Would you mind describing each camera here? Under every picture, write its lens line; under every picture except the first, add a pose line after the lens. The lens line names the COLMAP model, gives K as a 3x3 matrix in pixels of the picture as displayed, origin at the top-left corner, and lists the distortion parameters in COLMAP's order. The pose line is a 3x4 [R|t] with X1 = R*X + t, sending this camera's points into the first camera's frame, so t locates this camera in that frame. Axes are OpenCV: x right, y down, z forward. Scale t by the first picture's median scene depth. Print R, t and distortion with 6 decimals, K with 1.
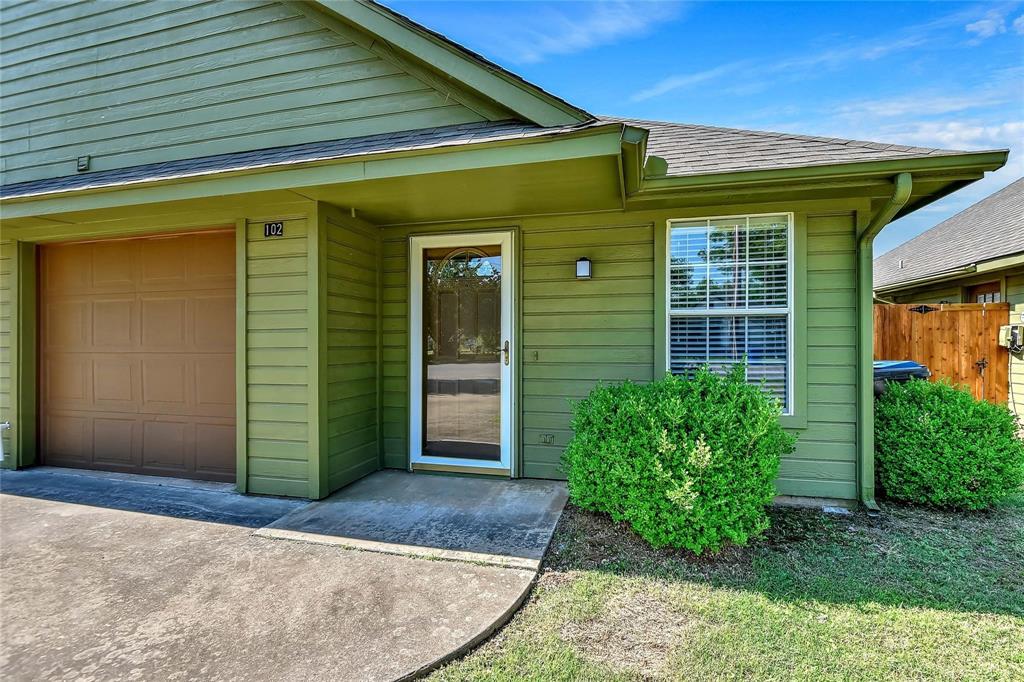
lens RADIAL K [[463.2, 0, 512.0], [0, 463.2, 341.0], [0, 0, 1]] dist [-0.001006, -0.009456]
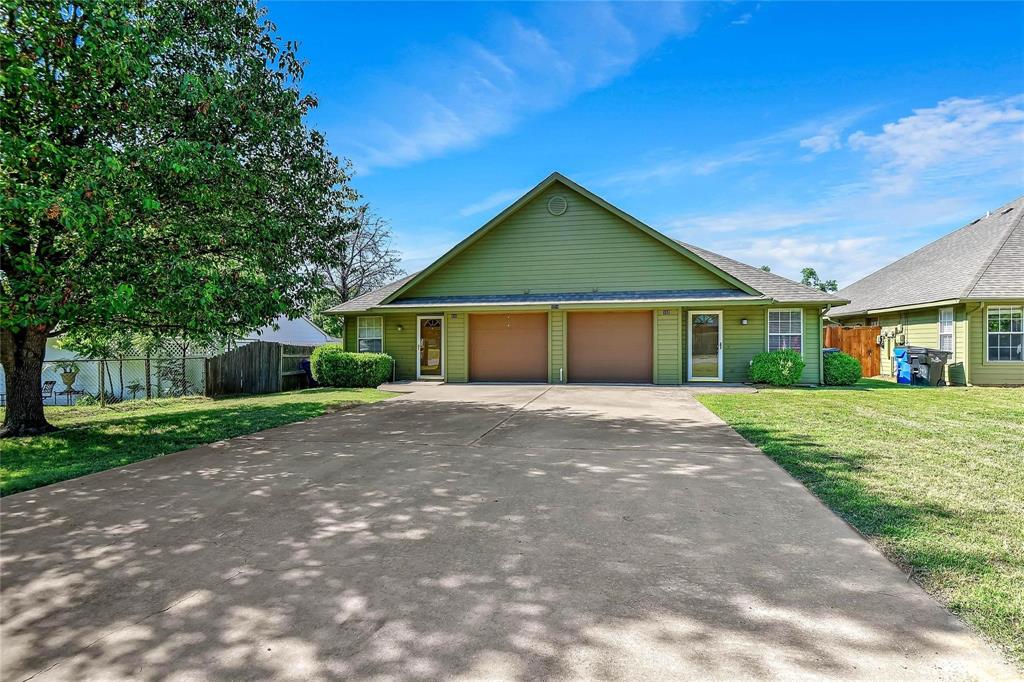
lens RADIAL K [[463.2, 0, 512.0], [0, 463.2, 341.0], [0, 0, 1]] dist [-0.001006, -0.009456]
pose [[0.999007, -0.002451, 0.044491, -1.826270], [0.002472, 0.999997, -0.000427, -0.012466], [-0.044490, 0.000536, 0.999010, -2.523101]]
